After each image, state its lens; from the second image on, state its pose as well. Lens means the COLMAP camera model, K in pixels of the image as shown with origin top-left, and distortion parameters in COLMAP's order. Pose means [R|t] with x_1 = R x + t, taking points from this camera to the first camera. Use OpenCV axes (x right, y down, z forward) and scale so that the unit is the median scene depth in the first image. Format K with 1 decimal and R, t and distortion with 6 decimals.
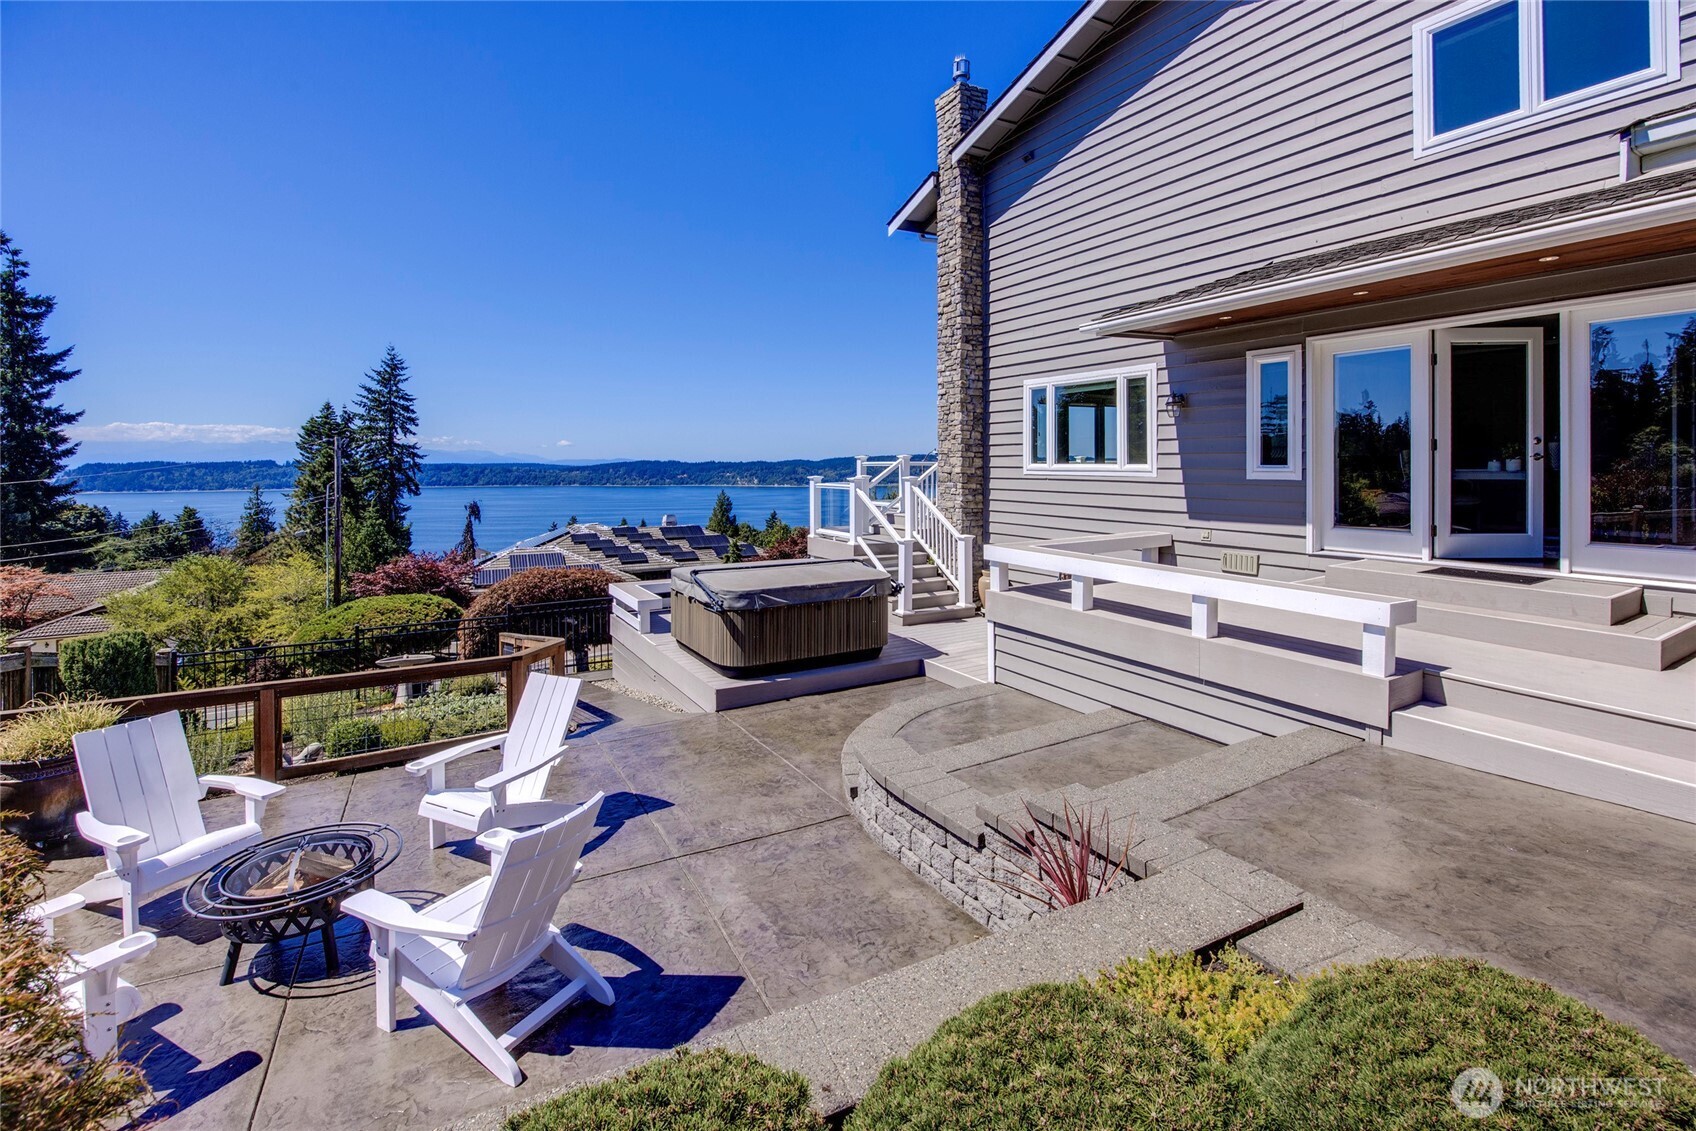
lens RADIAL K [[763.0, 0, 861.5], [0, 763.0, 494.8], [0, 0, 1]] dist [-0.015105, -0.000016]
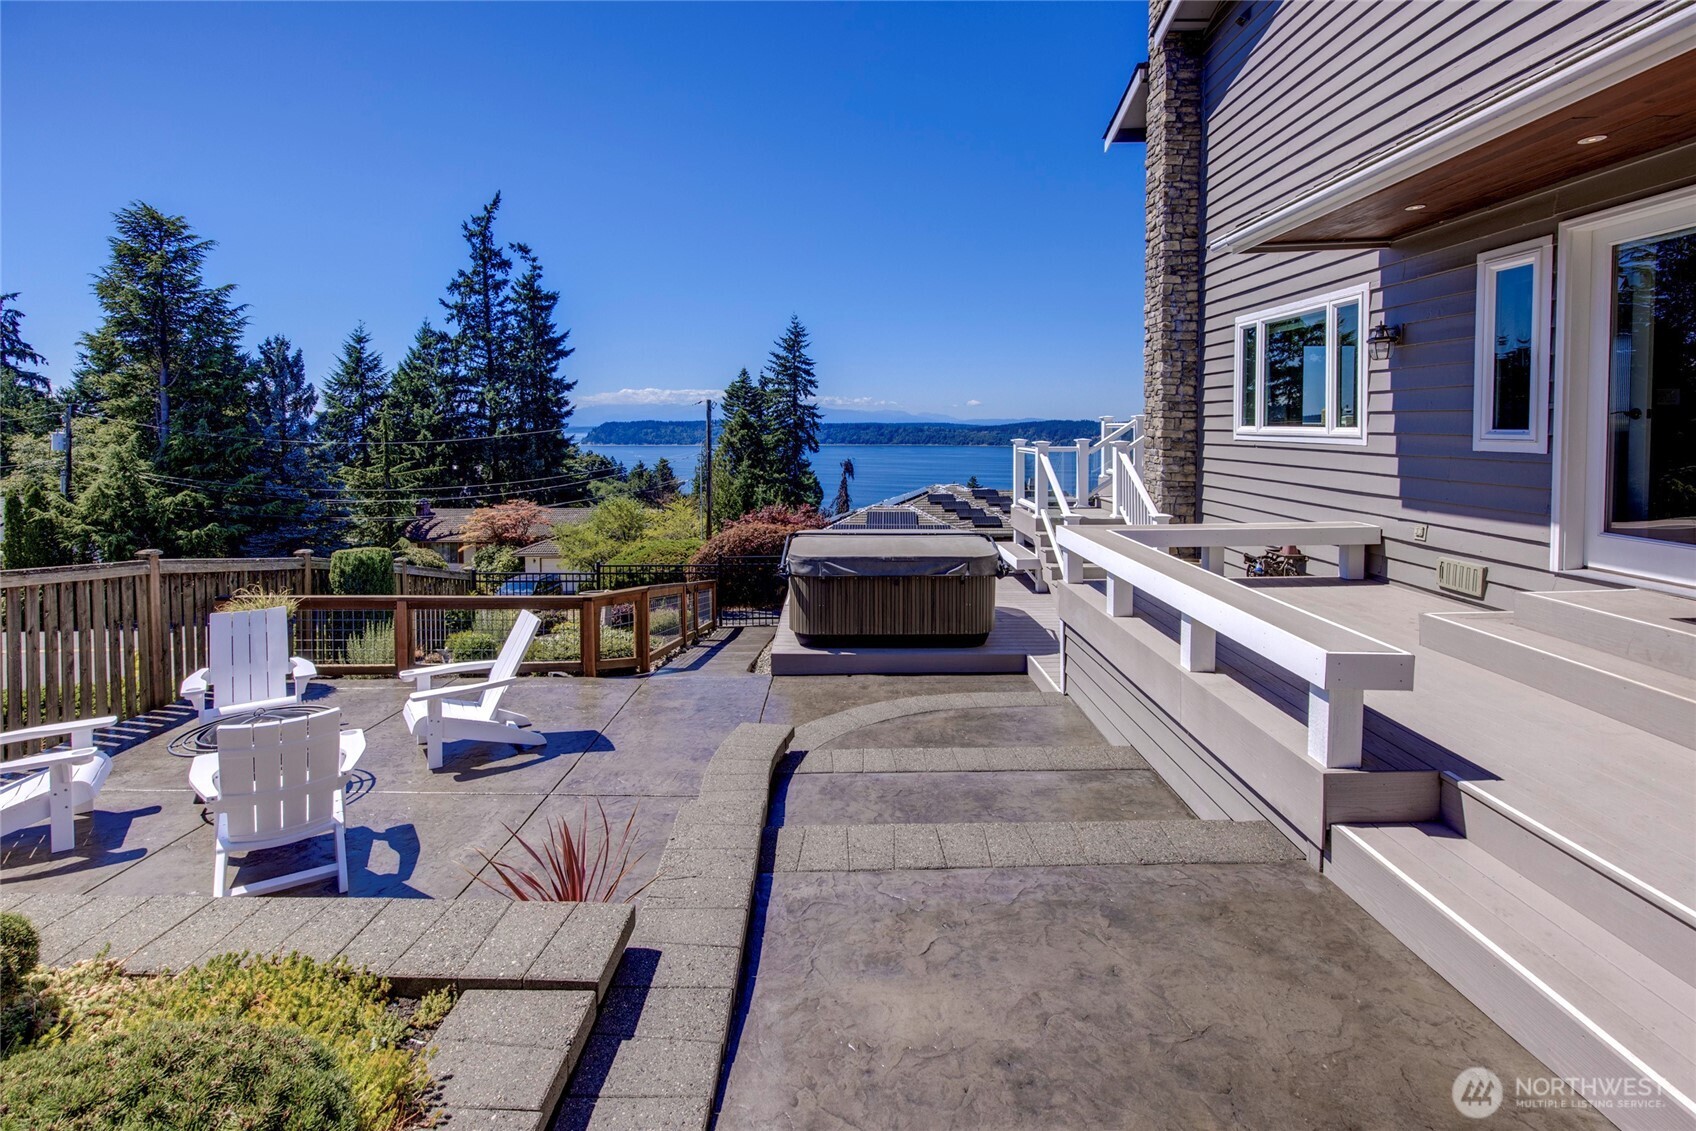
lens RADIAL K [[816.4, 0, 860.7], [0, 816.4, 481.2], [0, 0, 1]] dist [0.010581, 0.000371]
pose [[0.873287, 0.036889, -0.485808, 0.273312], [-0.022554, 0.999121, 0.035323, -0.005350], [0.486684, -0.019890, 0.873352, 0.086257]]
